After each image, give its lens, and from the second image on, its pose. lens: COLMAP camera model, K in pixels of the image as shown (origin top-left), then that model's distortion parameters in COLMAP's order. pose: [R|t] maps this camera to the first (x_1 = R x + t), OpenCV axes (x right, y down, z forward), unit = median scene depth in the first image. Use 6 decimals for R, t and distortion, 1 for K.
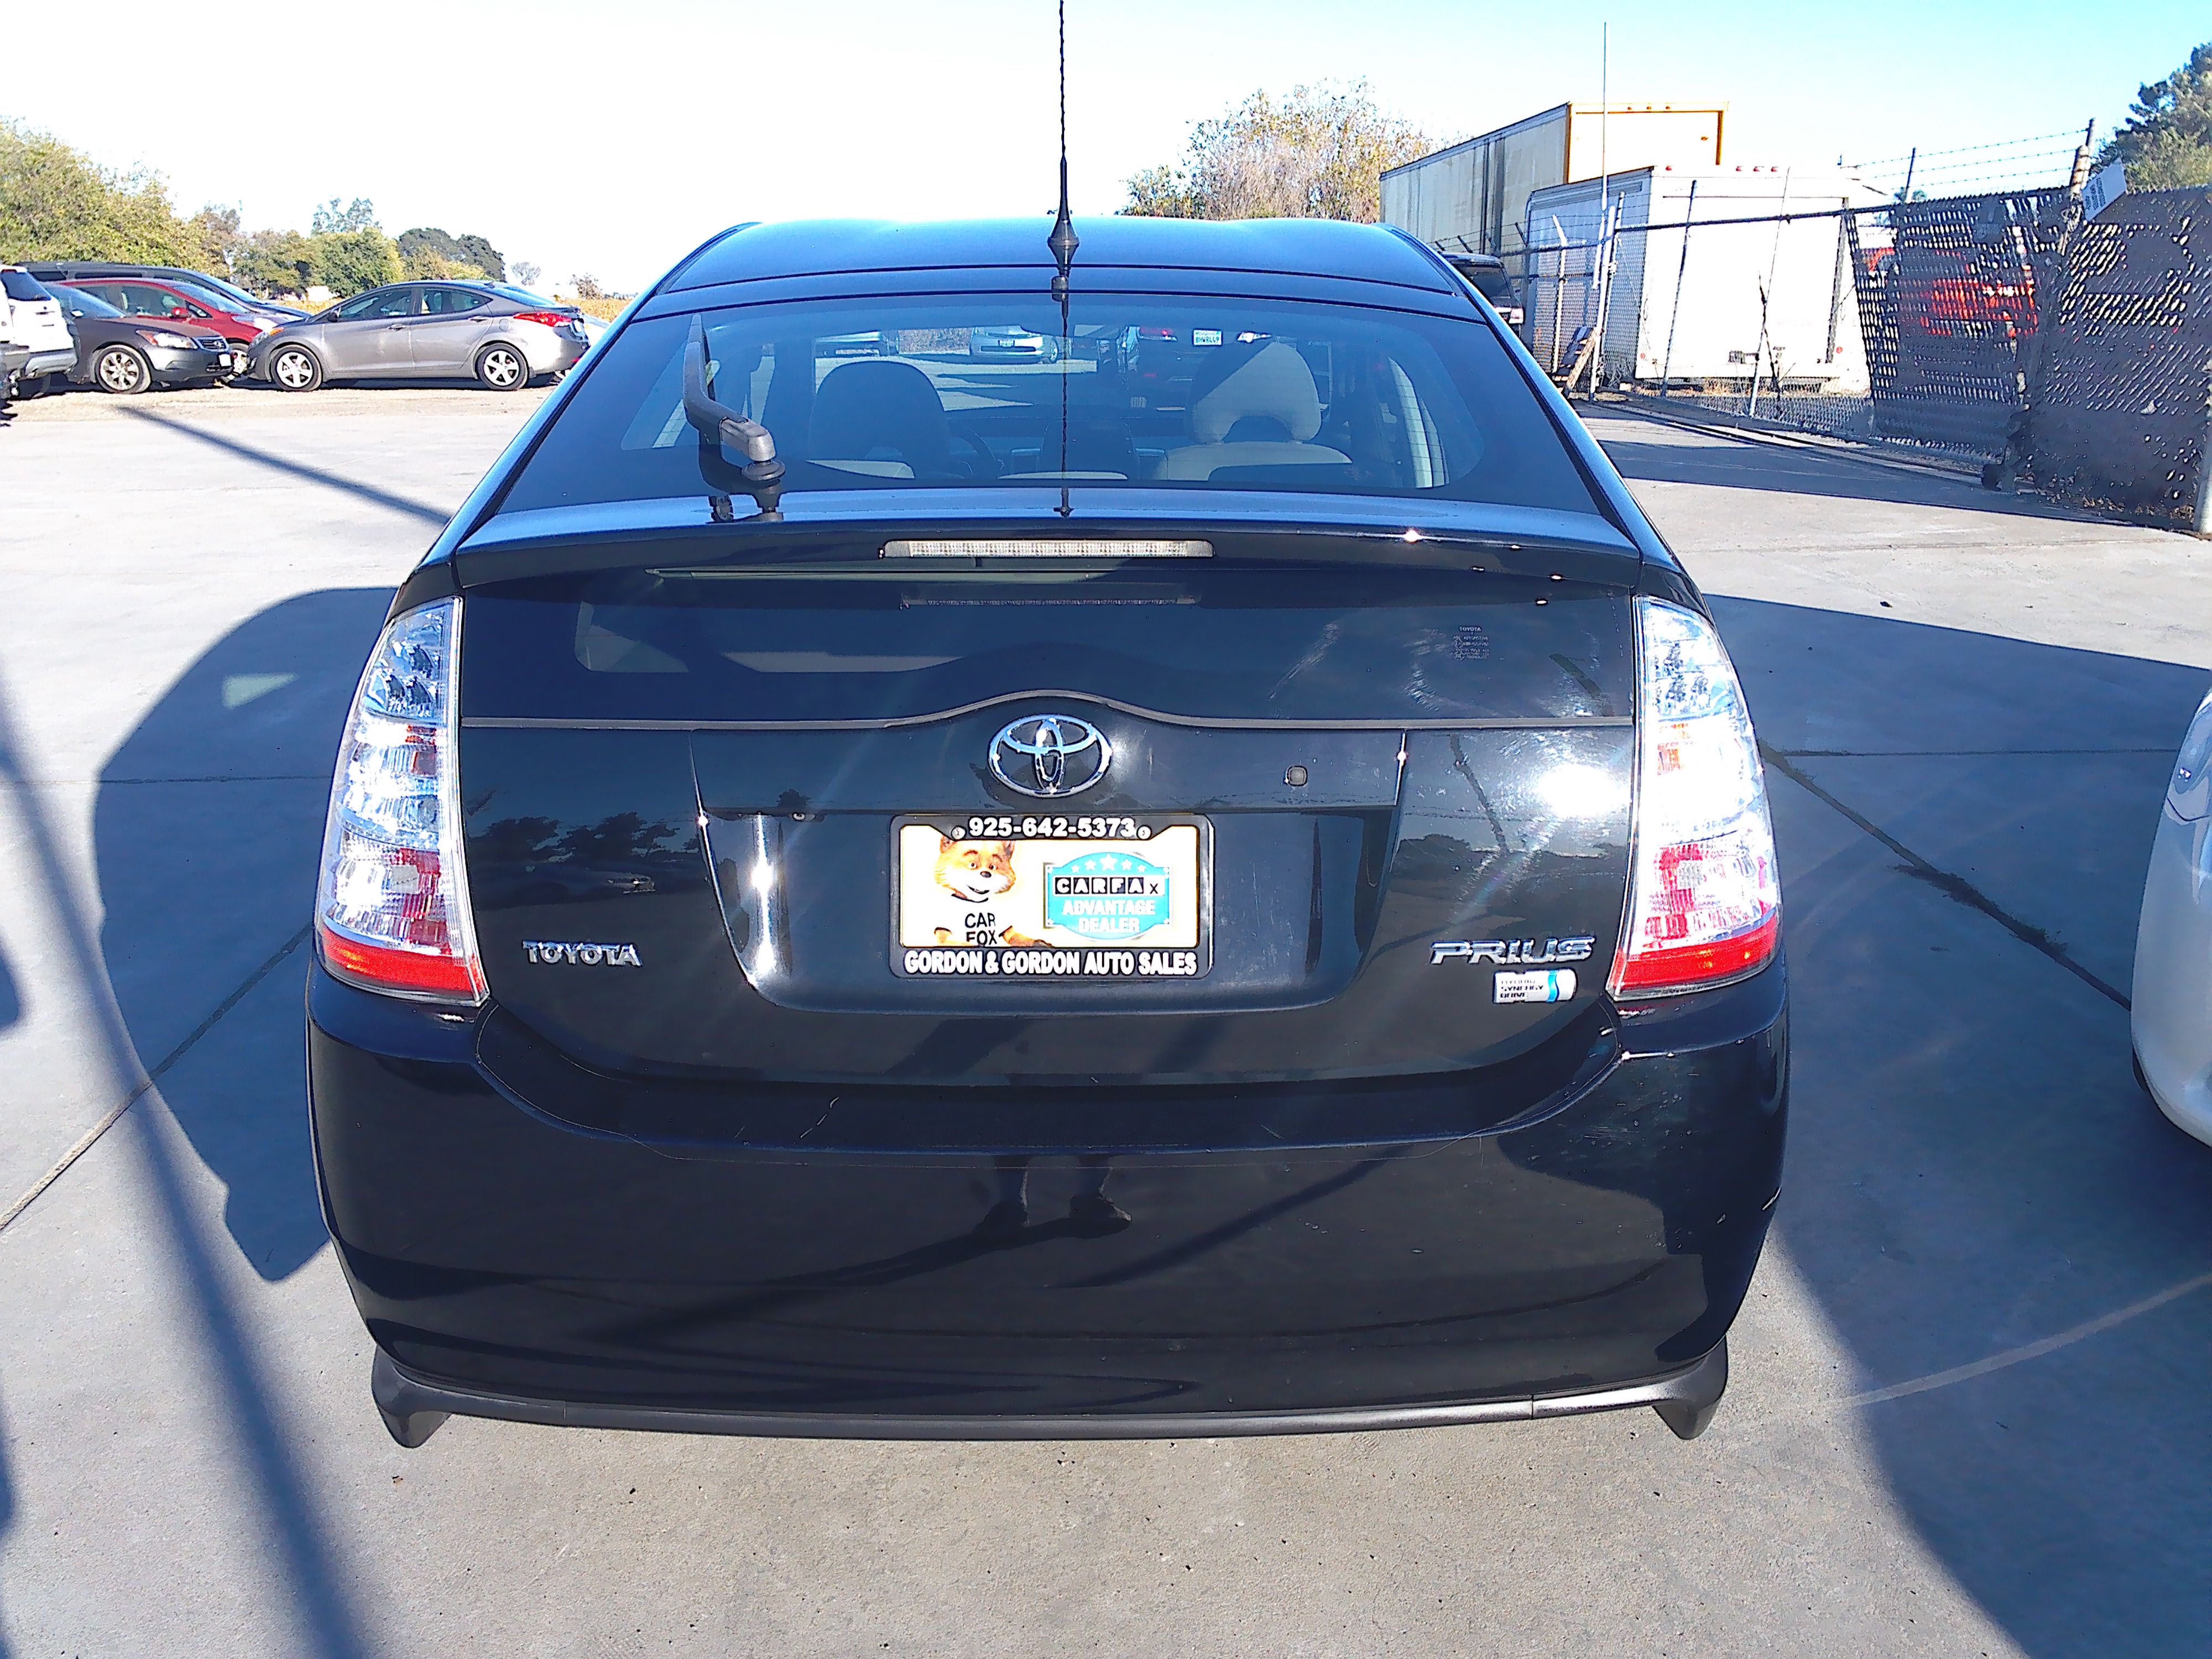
lens RADIAL K [[1811.4, 0, 1111.7], [0, 1811.4, 820.5], [0, 0, 1]] dist [0.019030, -0.028103]
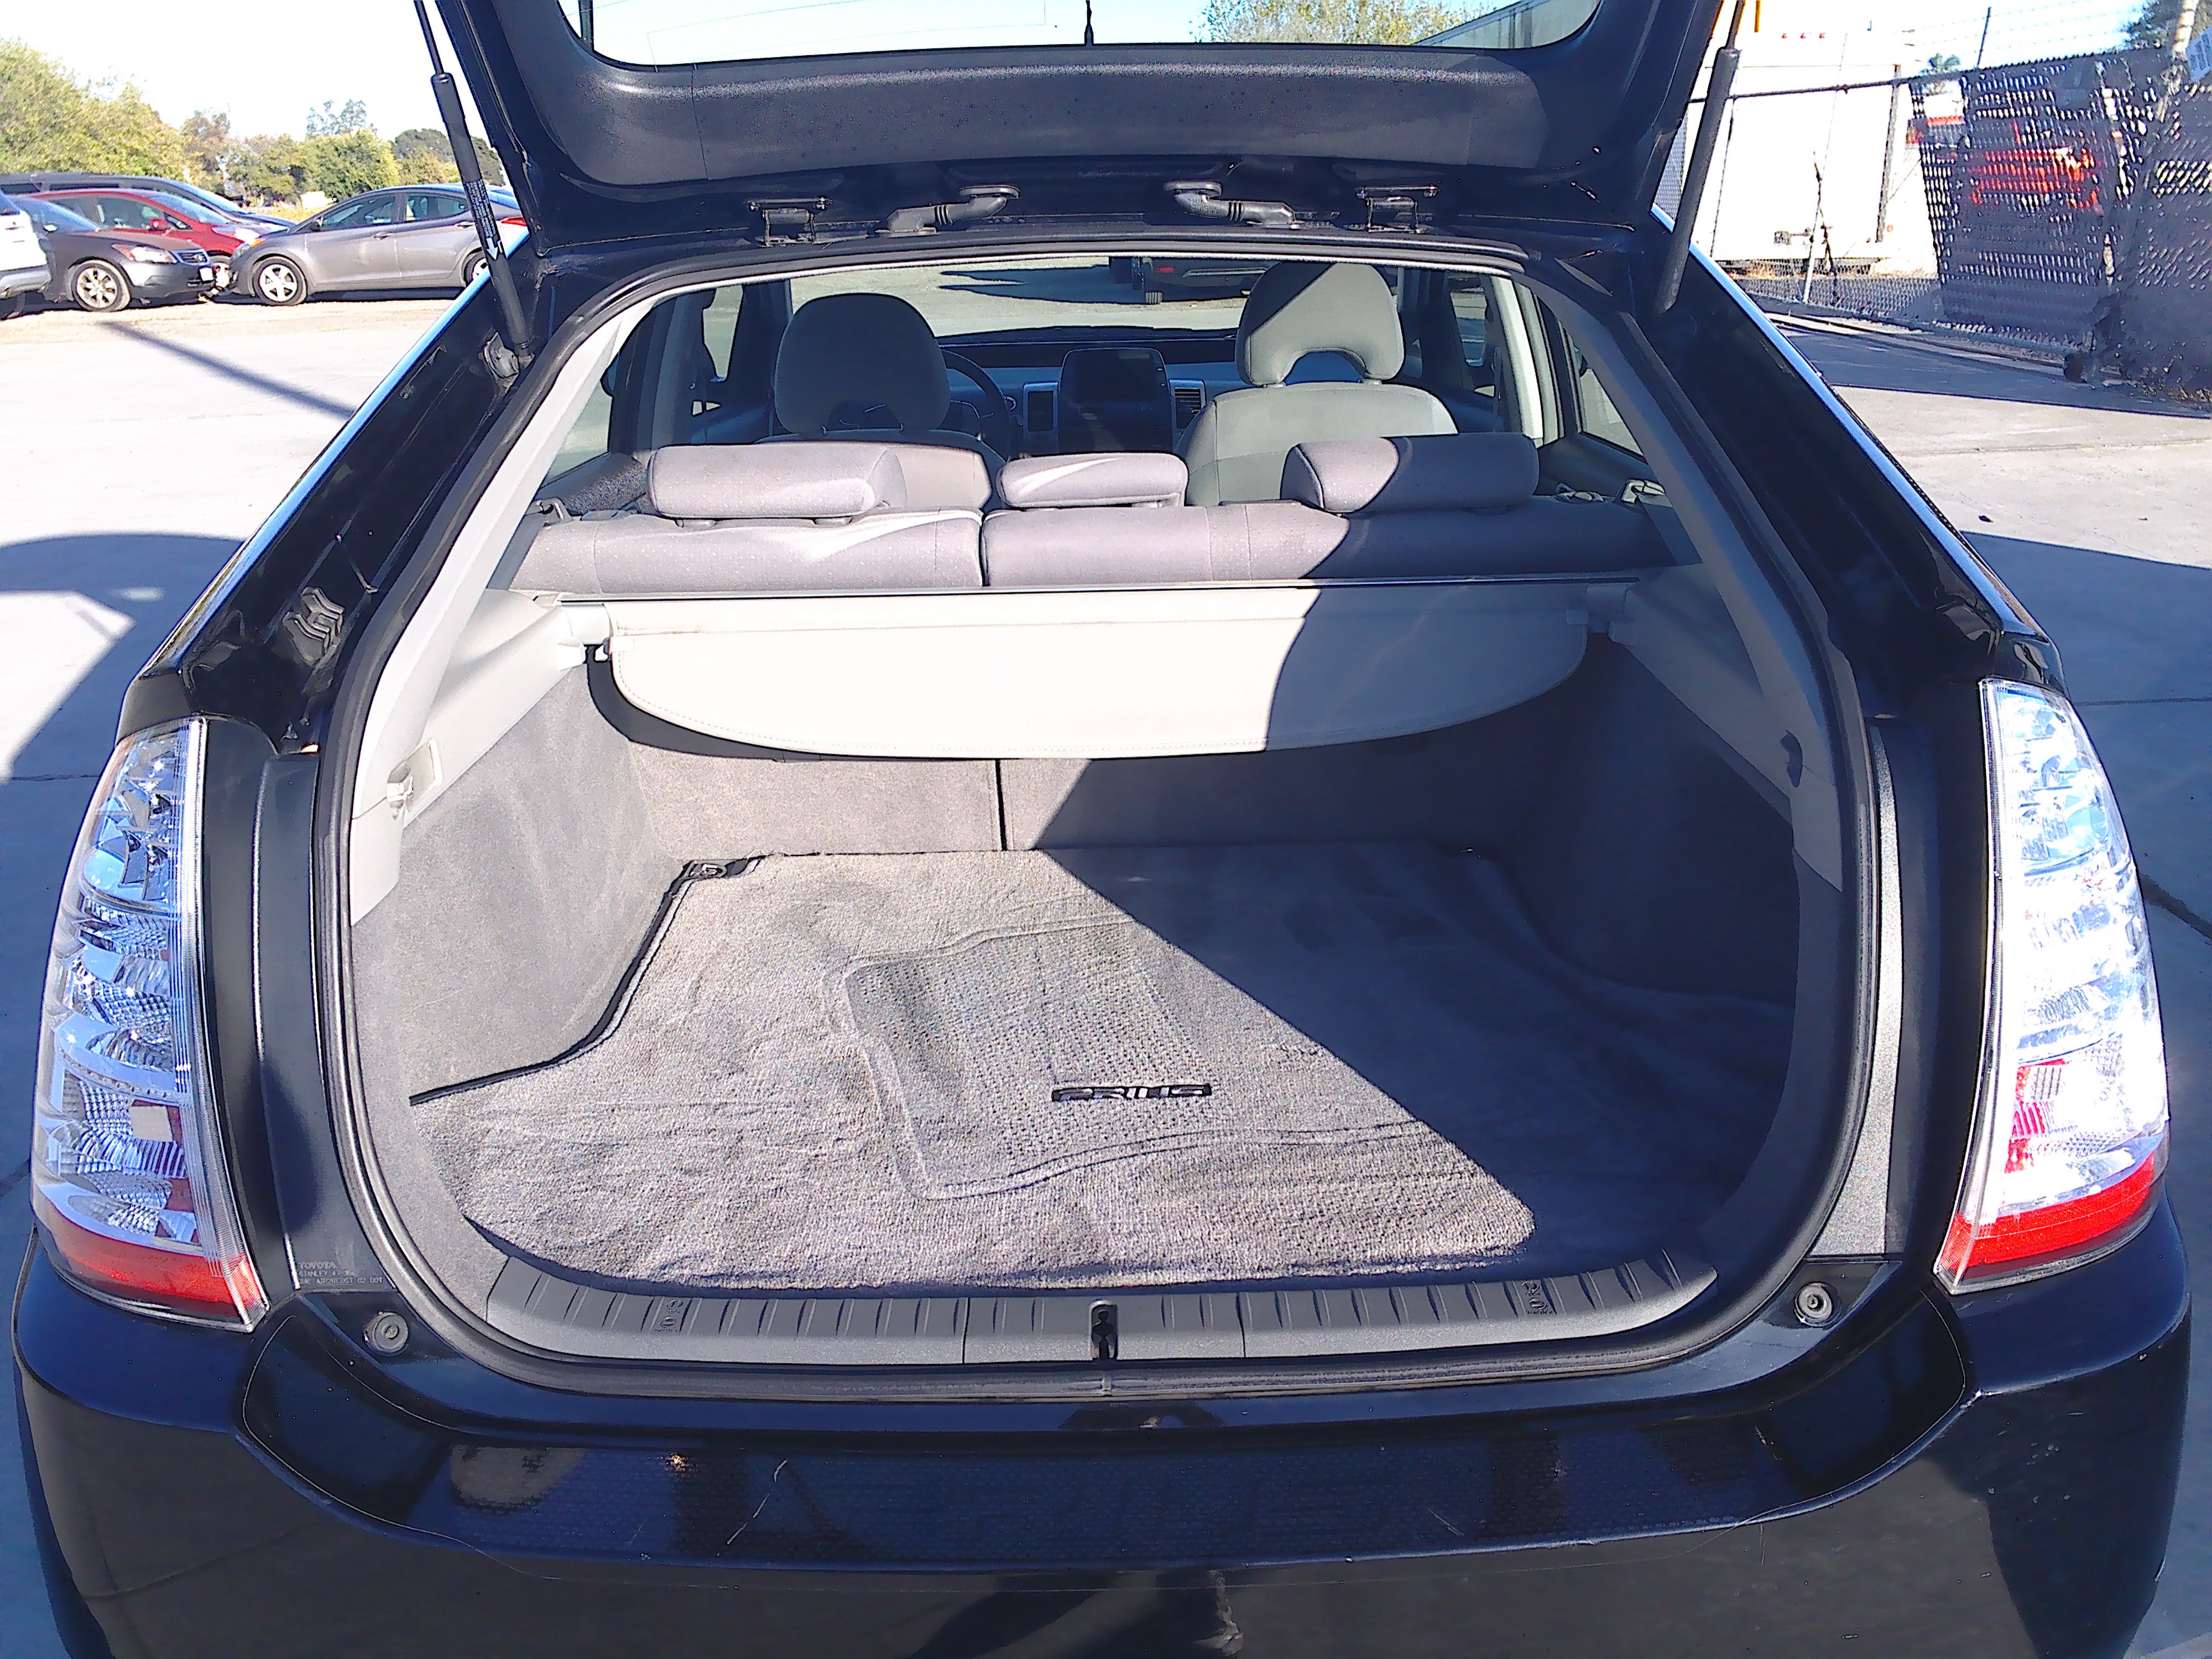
lens RADIAL K [[1811.4, 0, 1090.5], [0, 1811.4, 836.5], [0, 0, 1]] dist [0.019030, -0.028103]
pose [[0.999676, -0.013198, -0.021753, -0.014860], [0.014553, 0.997885, 0.063353, -0.081557], [0.020871, -0.063649, 0.997754, 0.238986]]
